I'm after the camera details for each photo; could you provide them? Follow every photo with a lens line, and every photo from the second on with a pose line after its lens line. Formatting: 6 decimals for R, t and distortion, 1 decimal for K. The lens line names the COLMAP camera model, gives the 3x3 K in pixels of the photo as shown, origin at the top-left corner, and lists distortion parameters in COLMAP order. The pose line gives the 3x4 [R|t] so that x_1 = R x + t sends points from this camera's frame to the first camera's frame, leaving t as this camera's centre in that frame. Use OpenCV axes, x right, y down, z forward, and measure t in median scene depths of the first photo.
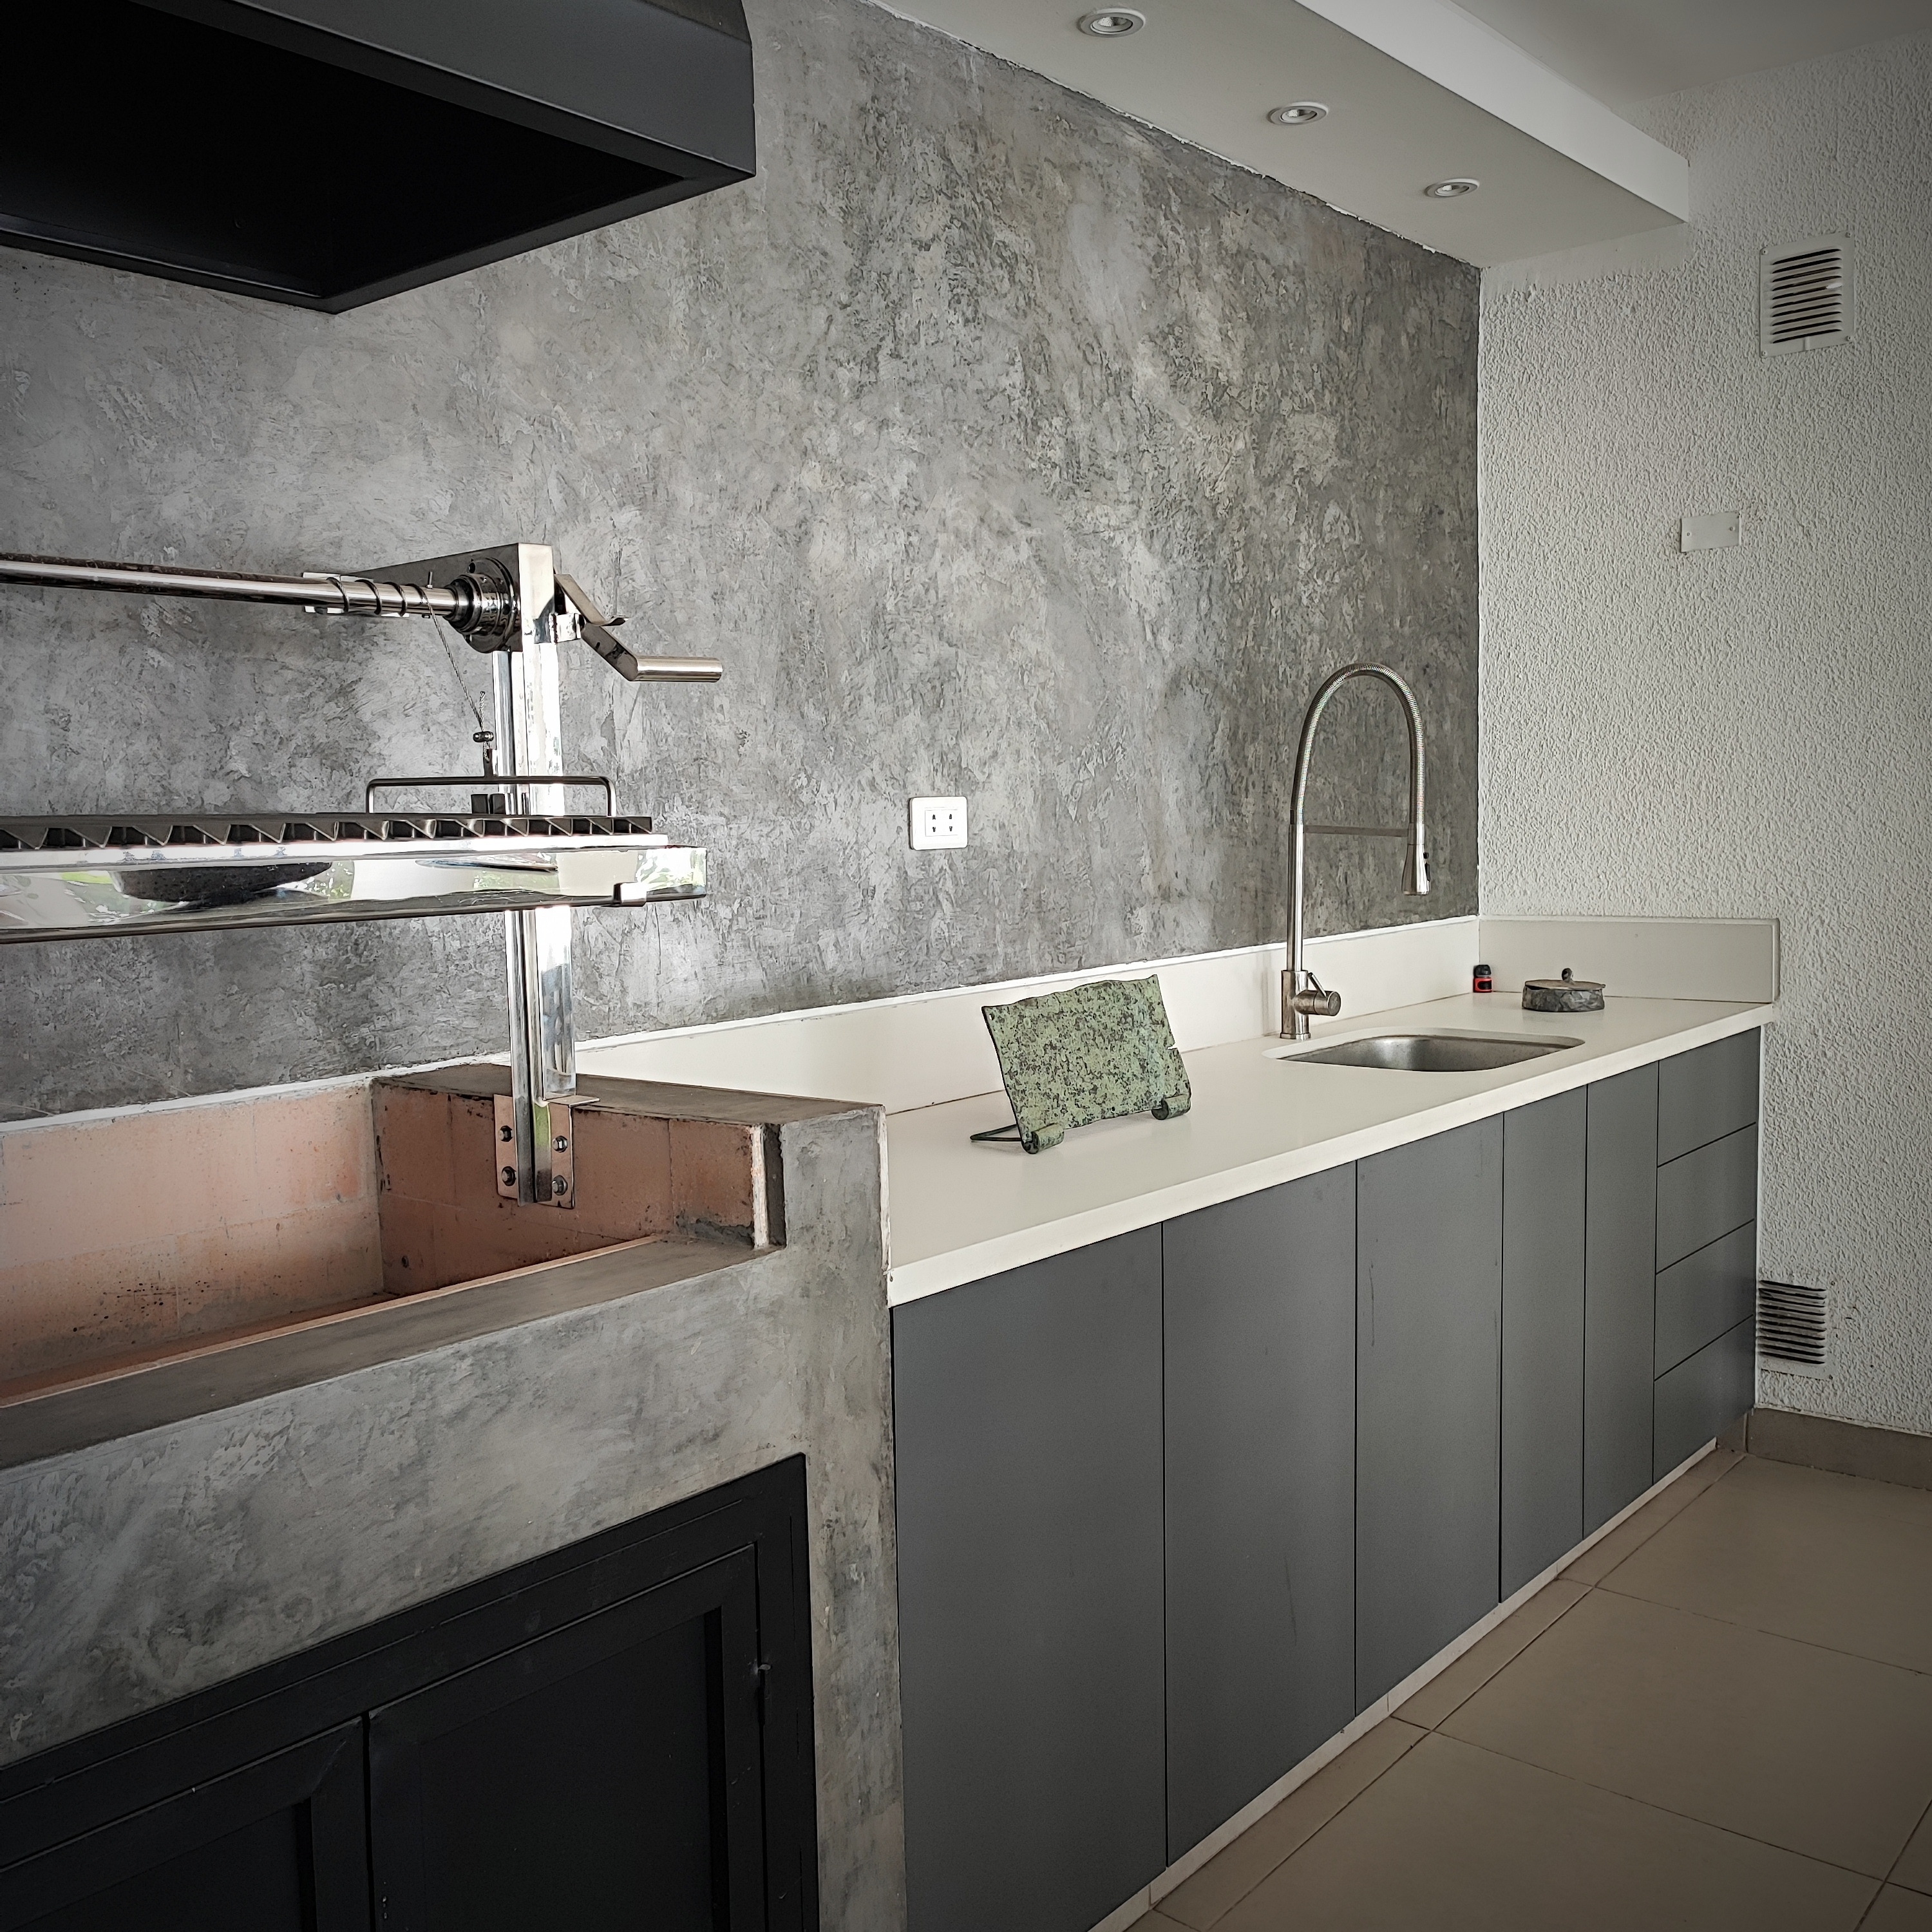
lens RADIAL K [[1887.8, 0, 1002.7], [0, 1887.8, 968.2], [0, 0, 1]] dist [0.012592, 0.001688]
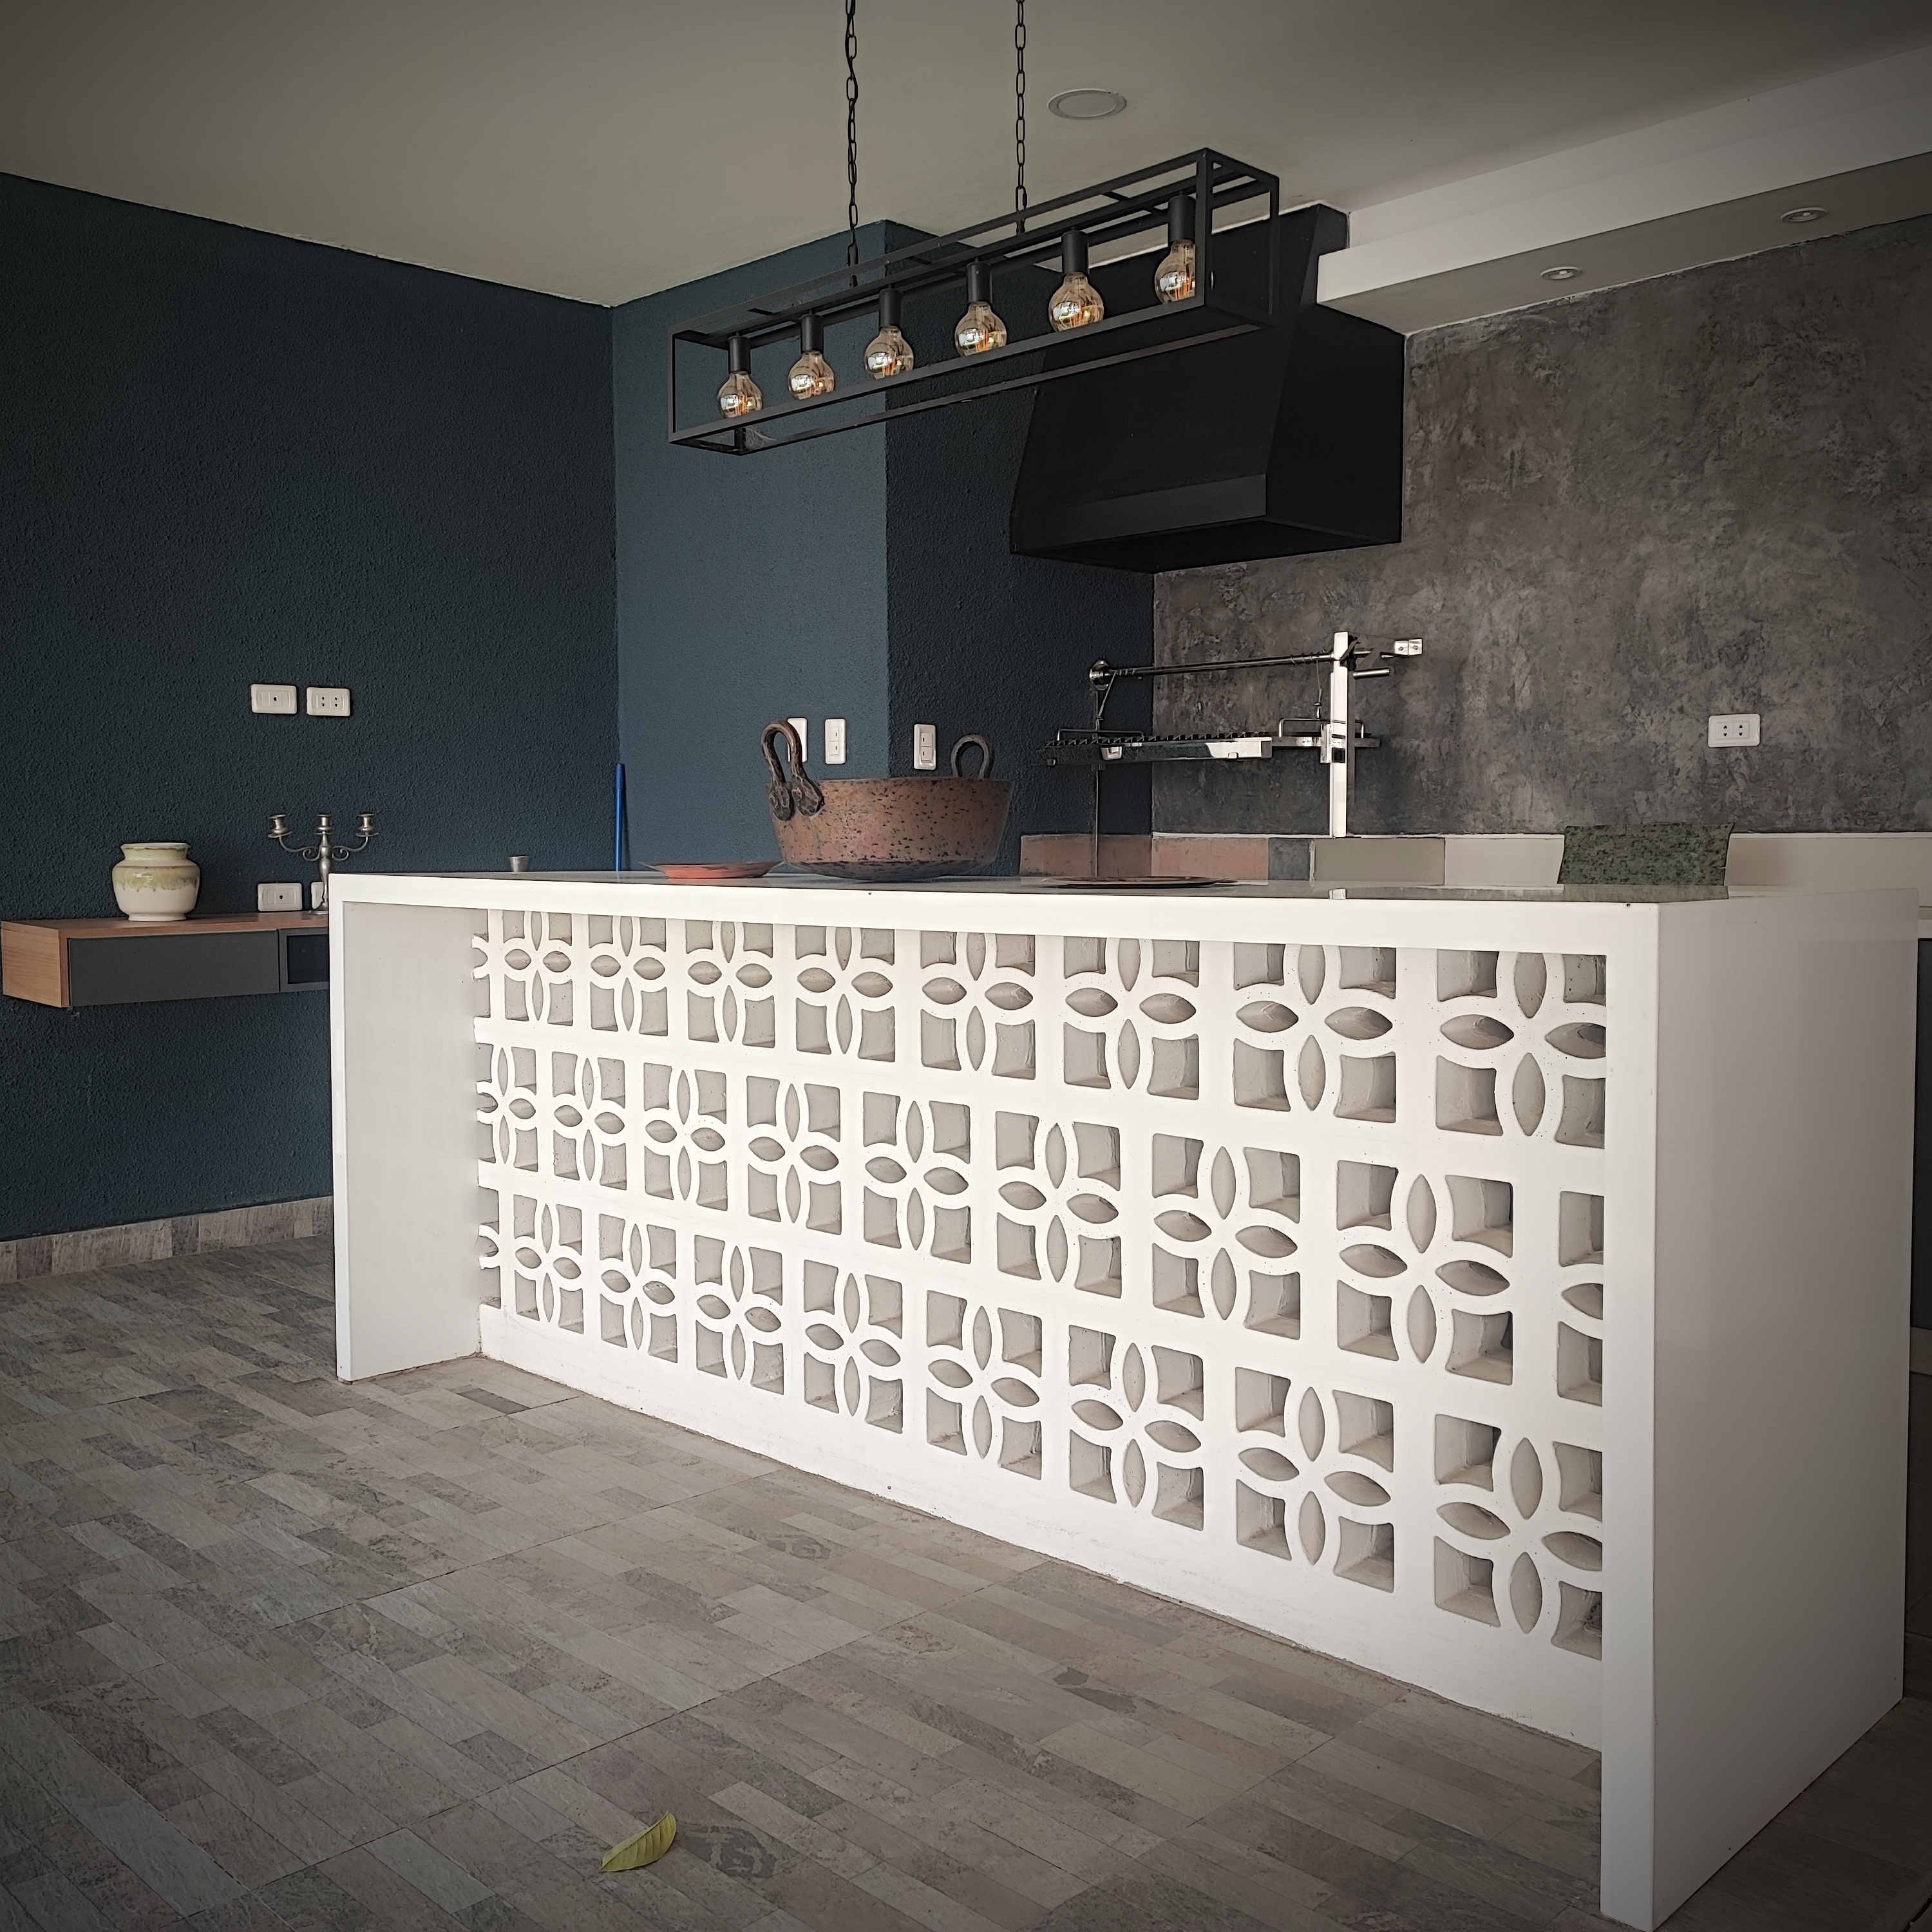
lens RADIAL K [[1861.5, 0, 962.7], [0, 1861.5, 961.2], [0, 0, 1]] dist [0.024233, 0.008360]
pose [[-0.094335, 0.095395, -0.990959, 1.661104], [-0.080655, 0.991394, 0.103115, 0.008811], [0.992268, 0.089653, -0.085829, 0.481213]]
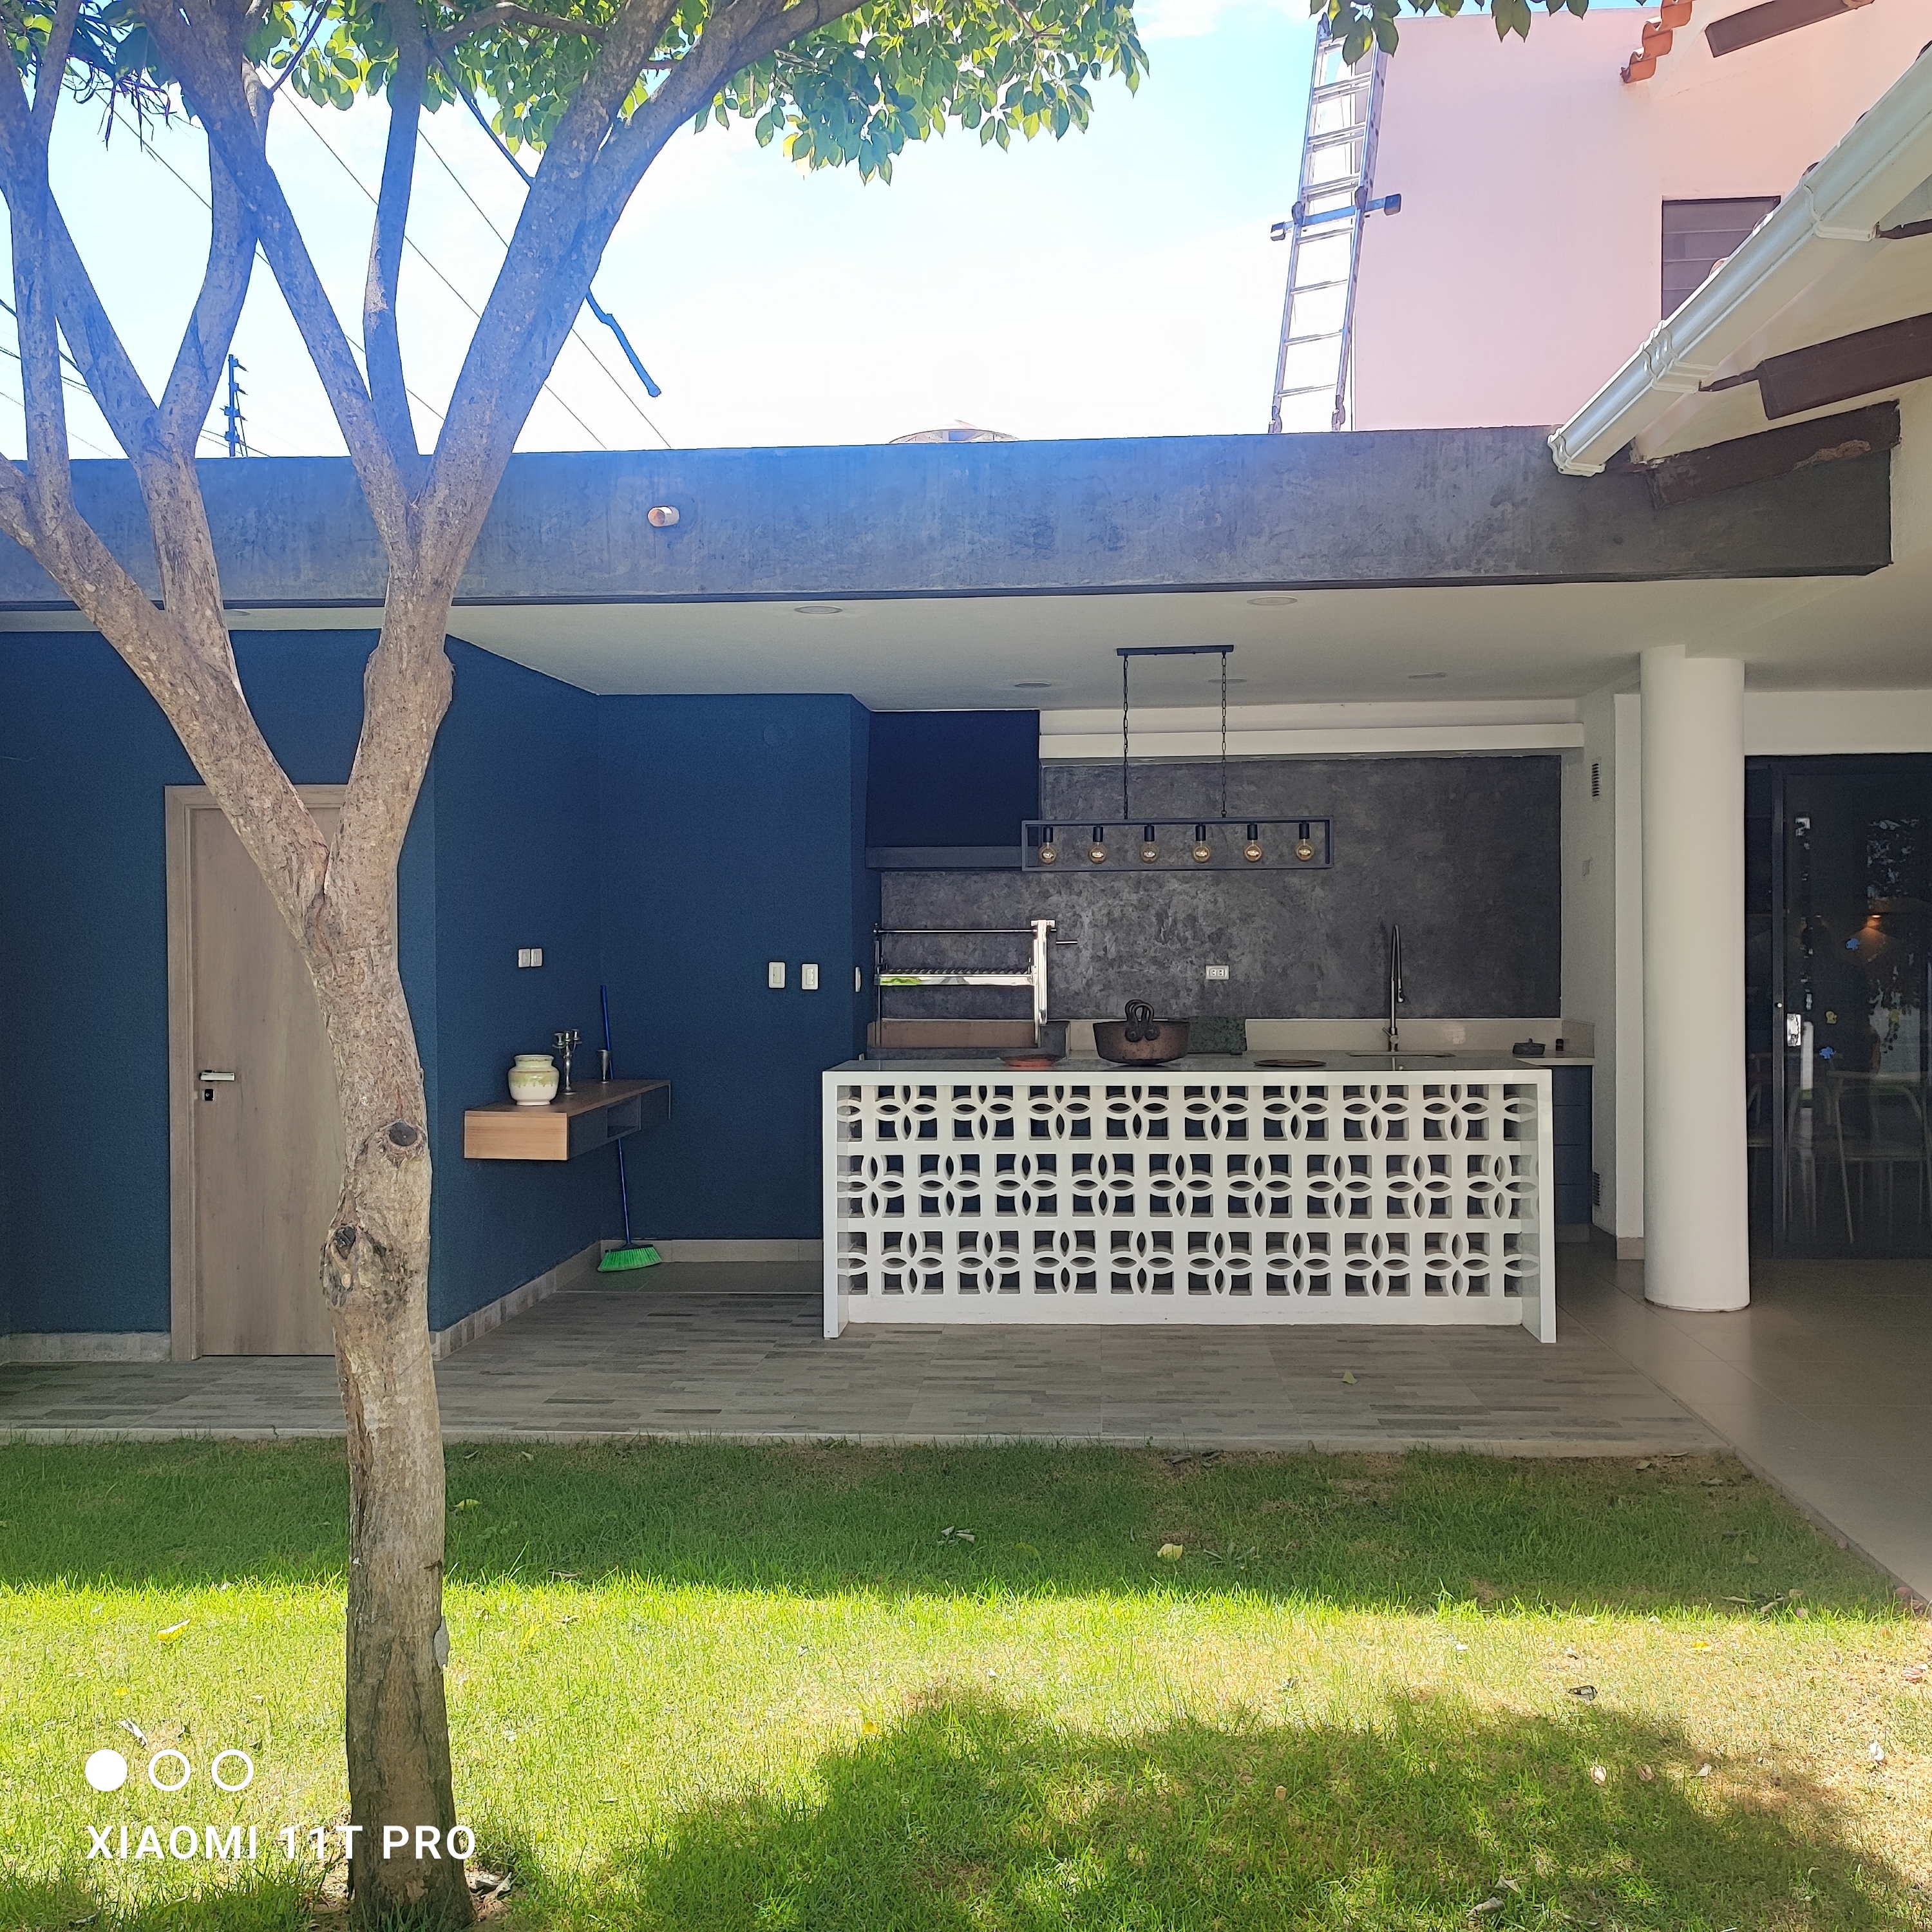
lens RADIAL K [[1861.5, 0, 962.7], [0, 1861.5, 961.2], [0, 0, 1]] dist [0.024233, 0.008360]
pose [[0.576442, 0.035963, -0.816346, 2.591059], [-0.079704, 0.996742, -0.012371, -0.015480], [0.813242, 0.072198, 0.577430, -1.462793]]
